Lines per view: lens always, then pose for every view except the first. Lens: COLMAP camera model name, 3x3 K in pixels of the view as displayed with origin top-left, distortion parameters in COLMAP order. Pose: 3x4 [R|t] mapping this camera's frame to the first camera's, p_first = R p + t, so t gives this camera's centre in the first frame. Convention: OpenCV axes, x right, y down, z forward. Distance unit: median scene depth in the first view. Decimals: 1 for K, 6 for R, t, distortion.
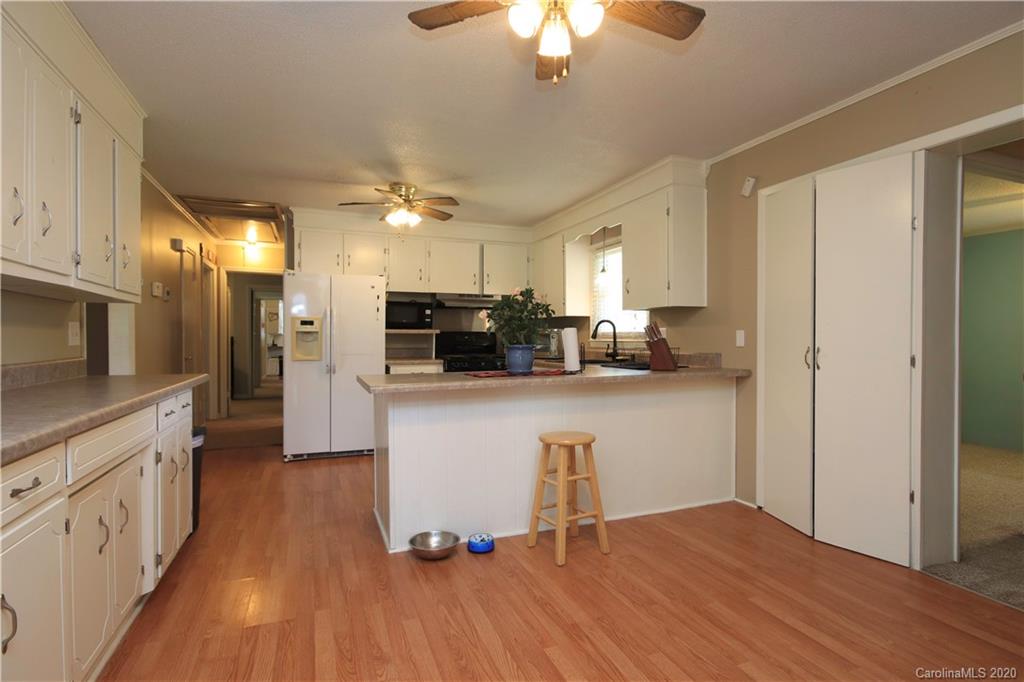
lens RADIAL K [[507.9, 0, 514.4], [0, 507.9, 339.6], [0, 0, 1]] dist [0.001848, -0.000156]
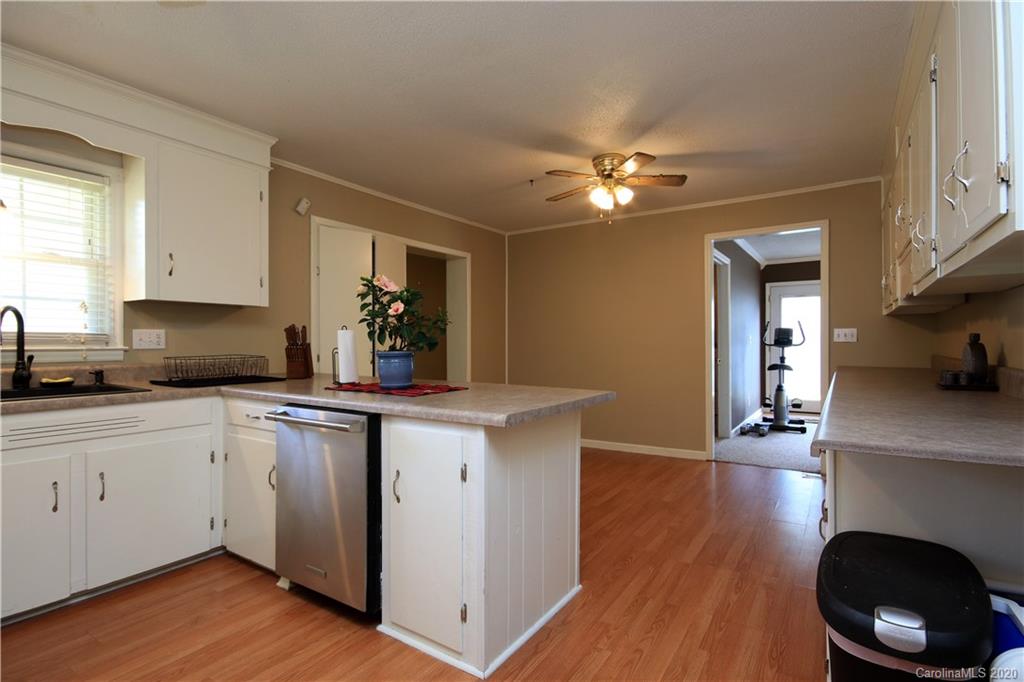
lens RADIAL K [[507.9, 0, 511.9], [0, 507.9, 343.9], [0, 0, 1]] dist [0.001848, -0.000156]
pose [[-0.577824, -0.005277, 0.816144, -0.497189], [0.000320, 0.999978, 0.006692, -0.006107], [-0.816161, 0.004128, -0.577810, 0.894440]]
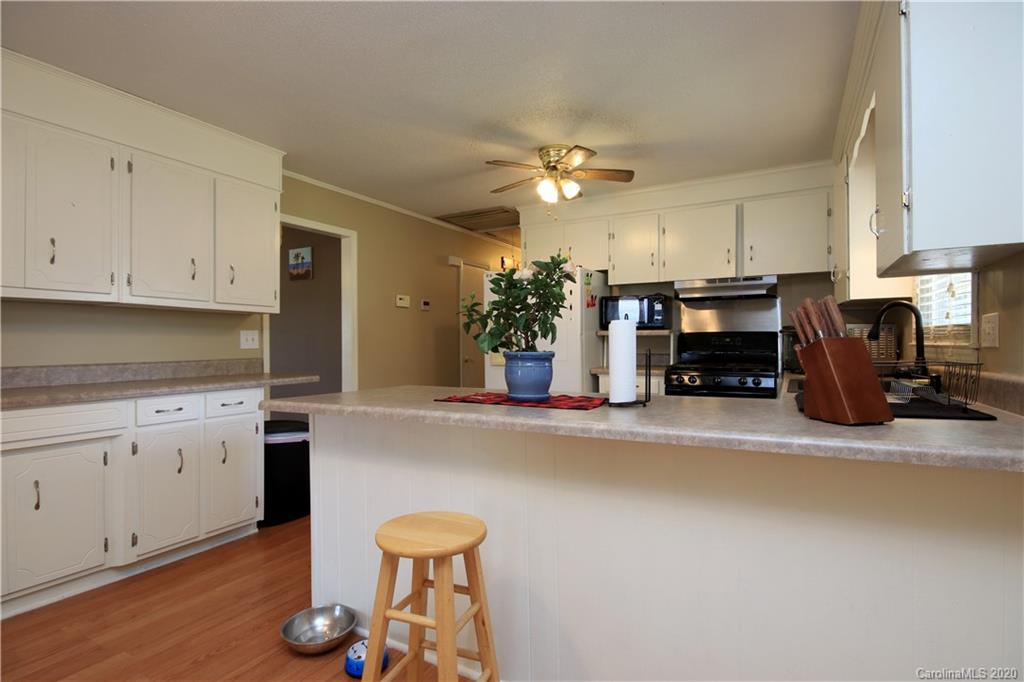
lens RADIAL K [[507.9, 0, 518.1], [0, 507.9, 337.1], [0, 0, 1]] dist [0.001848, -0.000156]
pose [[0.650573, -0.012836, -0.759335, 0.314953], [0.003248, 0.999895, -0.014120, 0.000758], [0.759437, 0.006720, 0.650547, 0.403378]]
